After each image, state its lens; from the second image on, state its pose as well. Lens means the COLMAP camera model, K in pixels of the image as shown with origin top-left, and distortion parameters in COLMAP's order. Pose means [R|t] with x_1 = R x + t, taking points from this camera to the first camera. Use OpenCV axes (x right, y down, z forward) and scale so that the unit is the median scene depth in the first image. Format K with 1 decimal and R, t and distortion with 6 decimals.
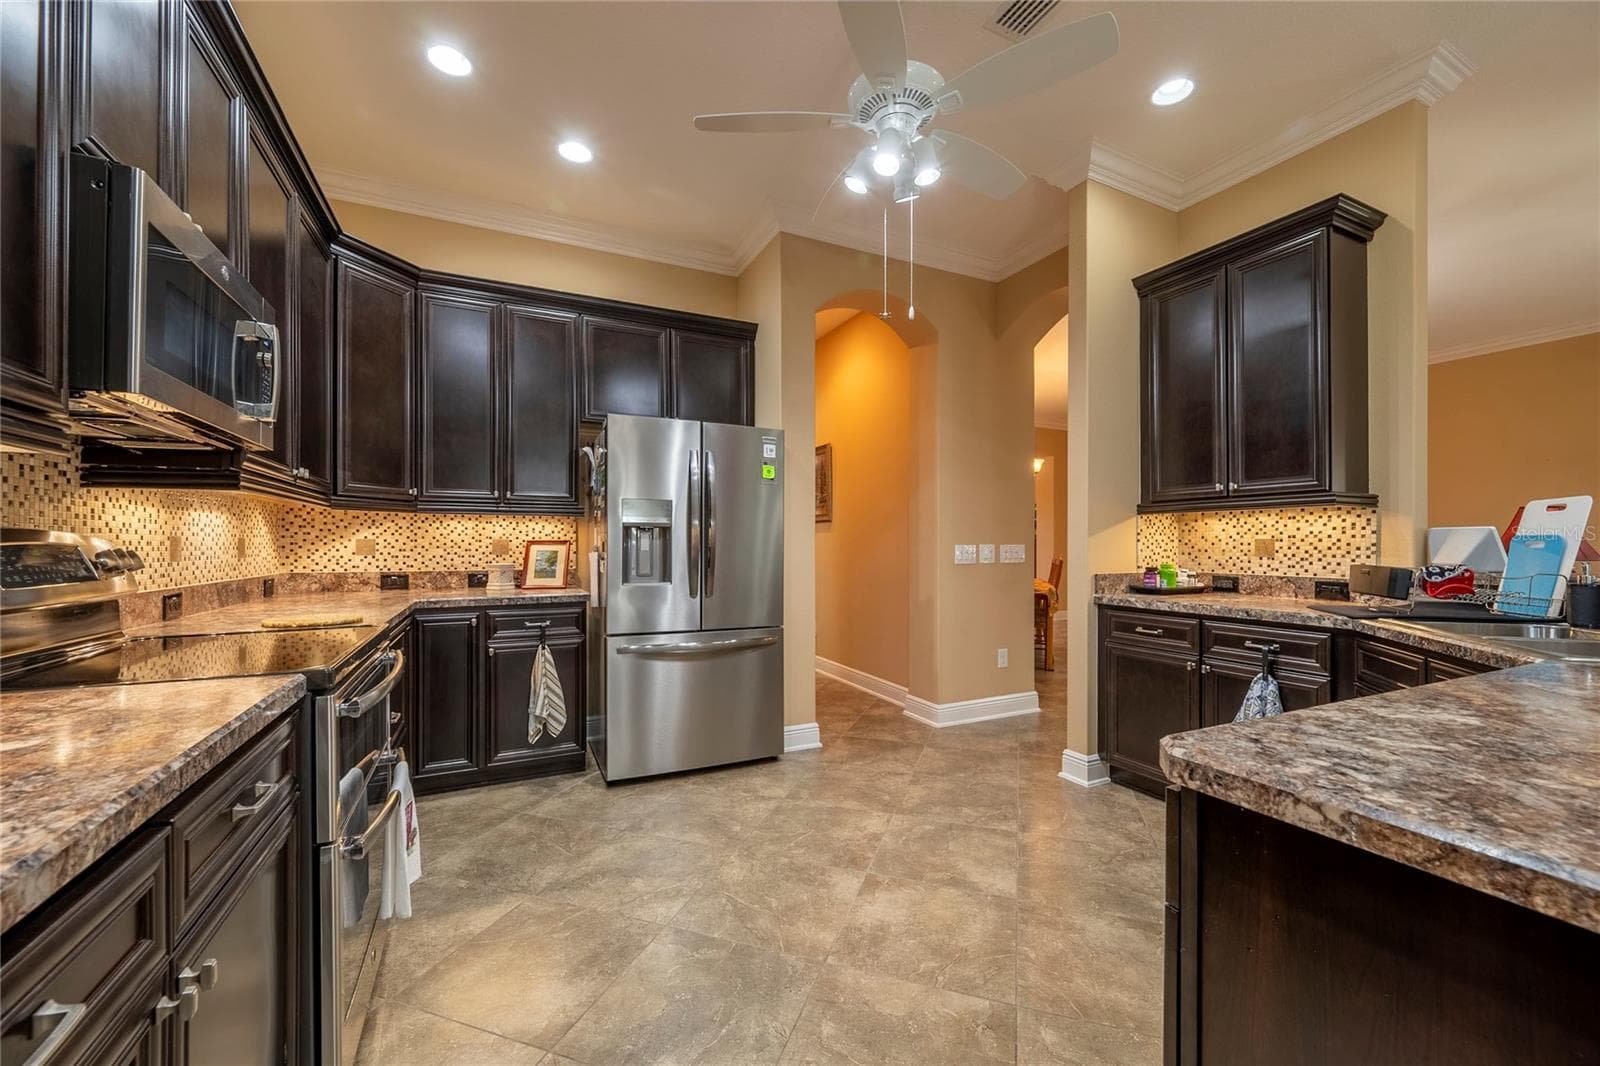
lens RADIAL K [[628.8, 0, 801.4], [0, 628.8, 543.1], [0, 0, 1]] dist [-0.002515, -0.000032]
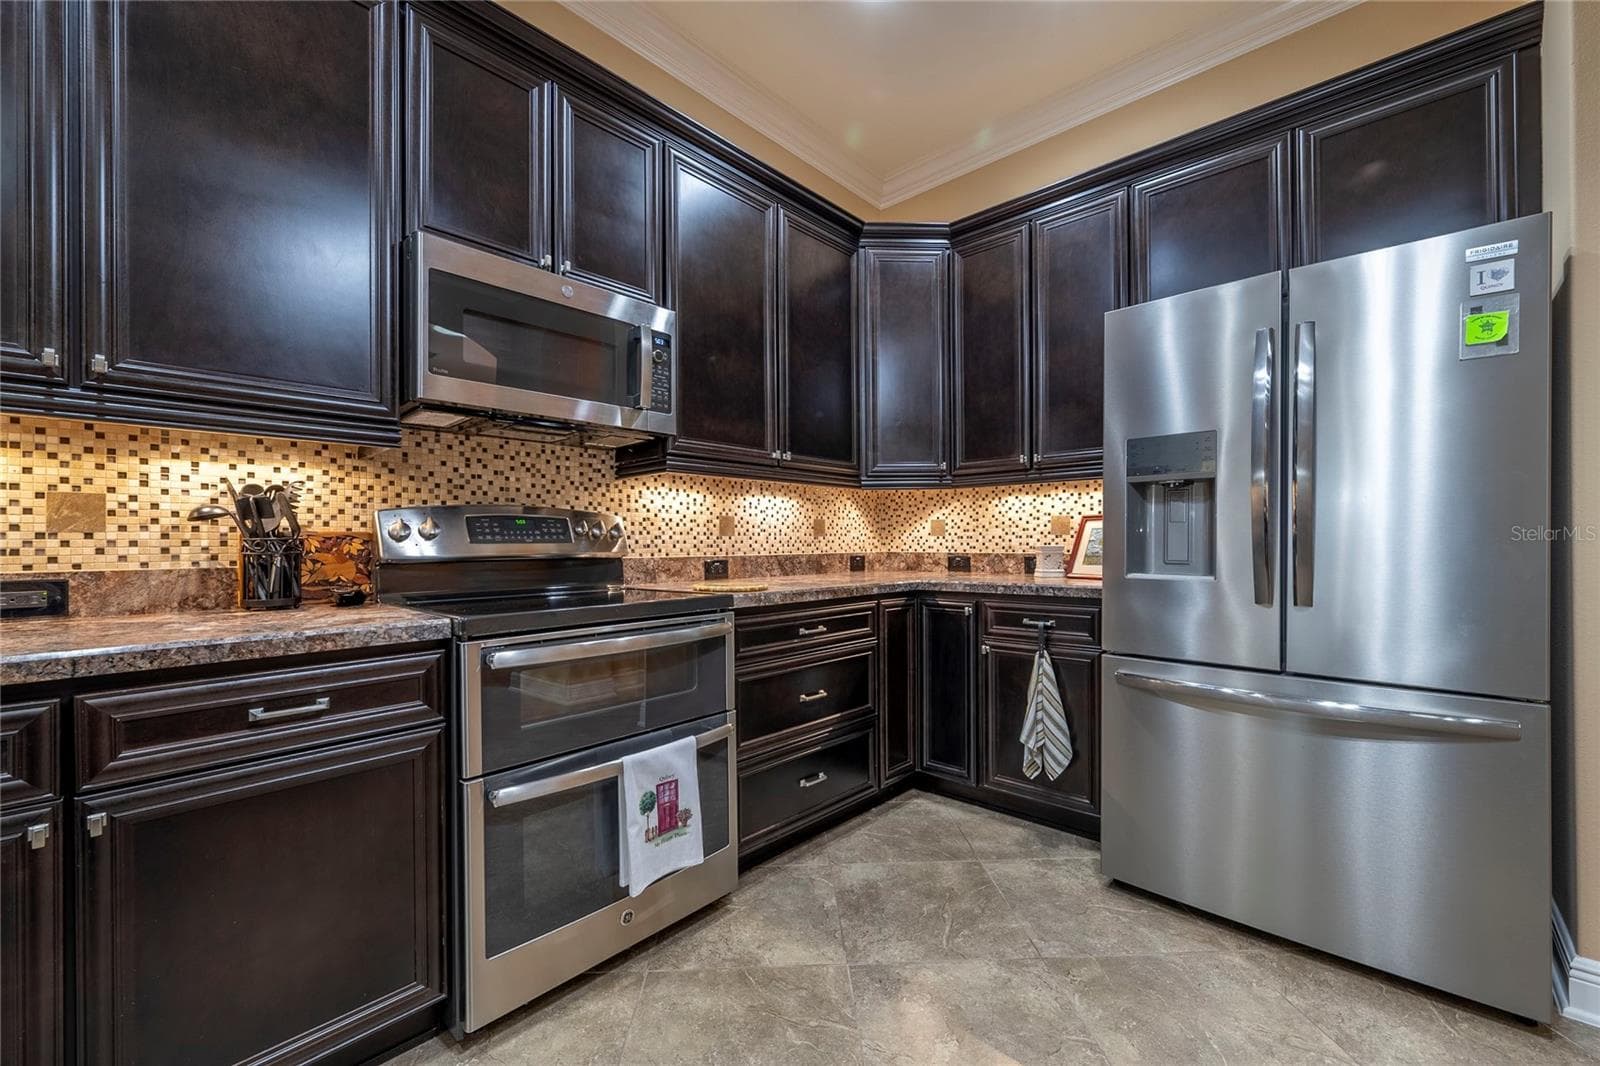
lens RADIAL K [[644.9, 0, 803.9], [0, 644.9, 539.3], [0, 0, 1]] dist [-0.001658, 0.000592]
pose [[0.367237, -0.006842, -0.930102, 0.207633], [0.007603, 0.999962, -0.004354, 0.031084], [0.930096, -0.005472, 0.367275, 0.474981]]
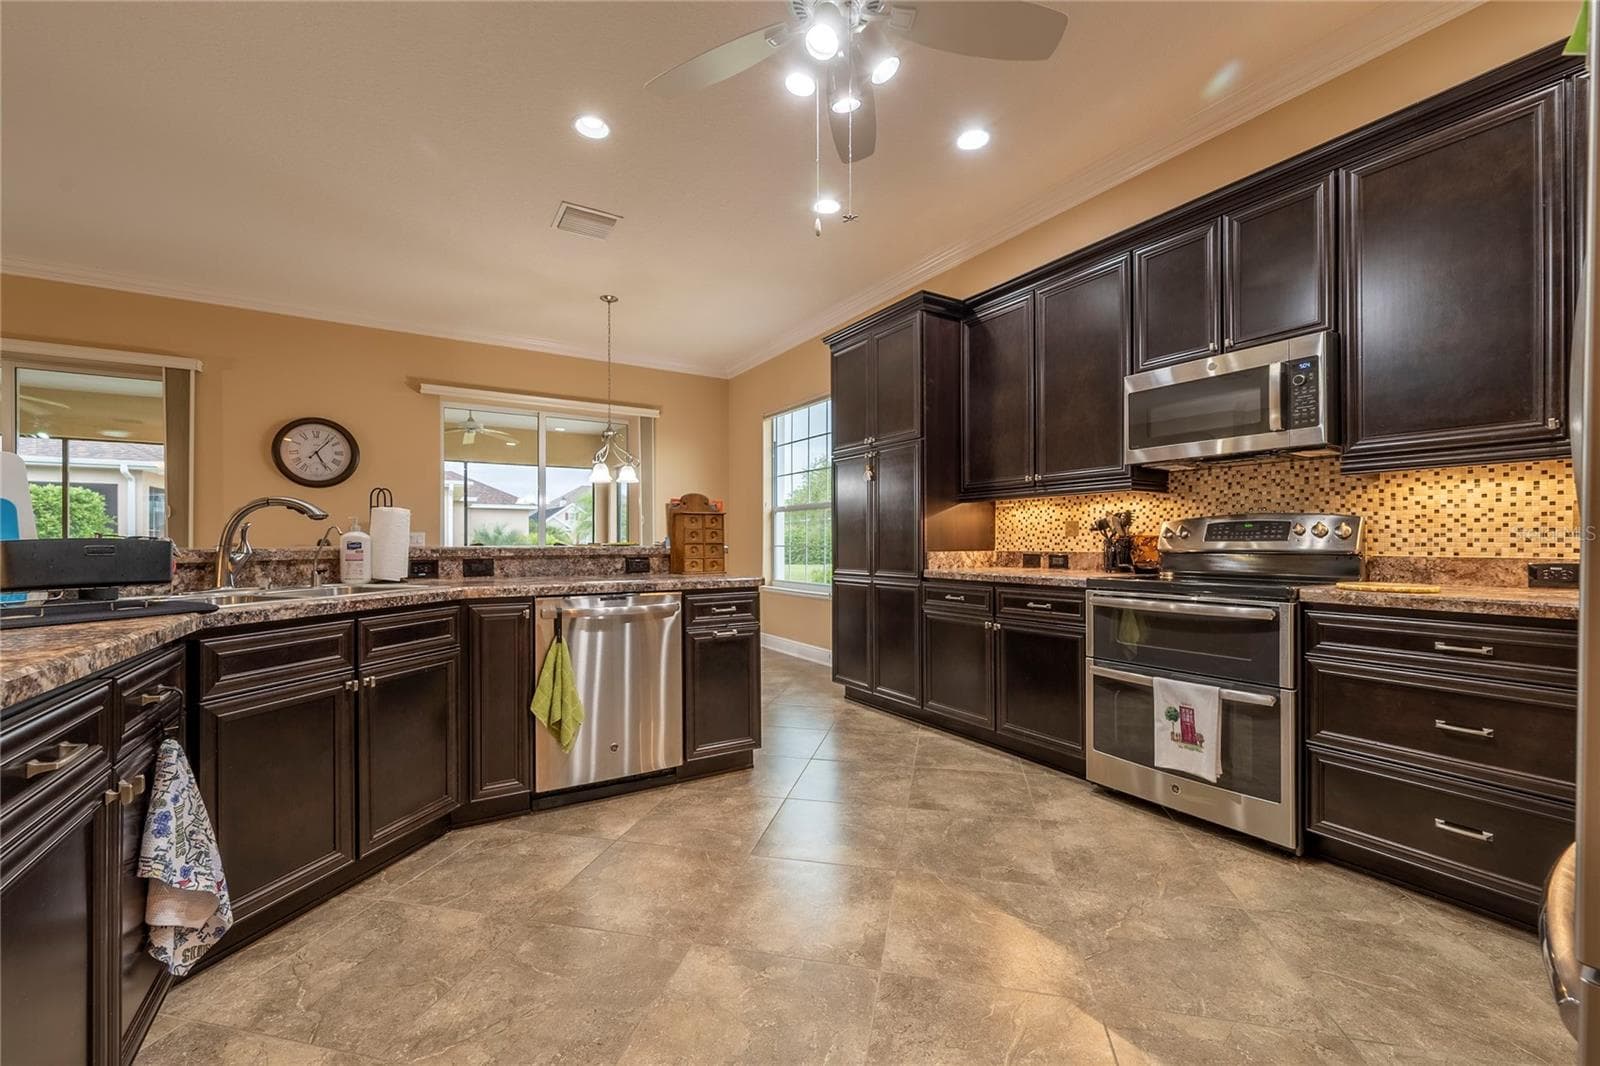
lens RADIAL K [[644.9, 0, 802.3], [0, 644.9, 538.3], [0, 0, 1]] dist [-0.001658, 0.000592]
pose [[-0.994372, 0.001636, -0.105929, 0.206123], [0.002421, 0.999971, -0.007275, 0.031130], [0.105914, -0.007491, -0.994347, 1.318969]]
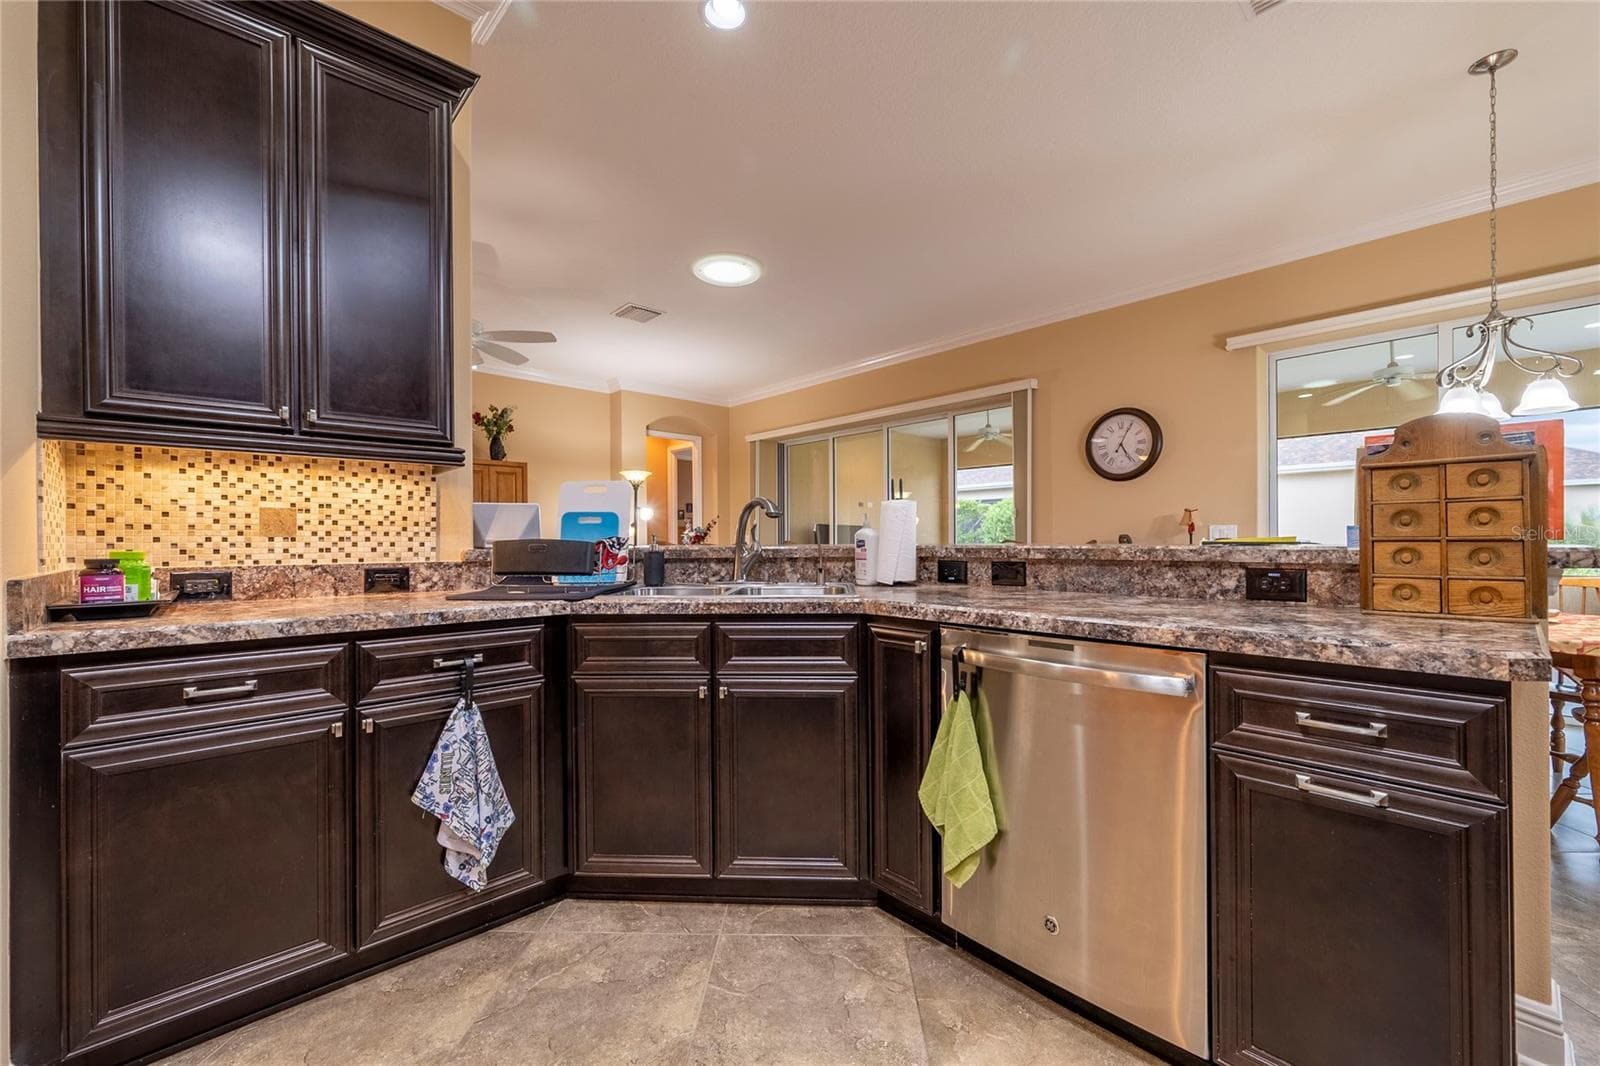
lens RADIAL K [[644.9, 0, 804.2], [0, 644.9, 539.8], [0, 0, 1]] dist [-0.001658, 0.000592]
pose [[-0.296993, 0.003406, 0.954874, -0.036207], [0.005184, 0.999985, -0.001954, 0.029761], [-0.954866, 0.004369, -0.297006, 0.701598]]
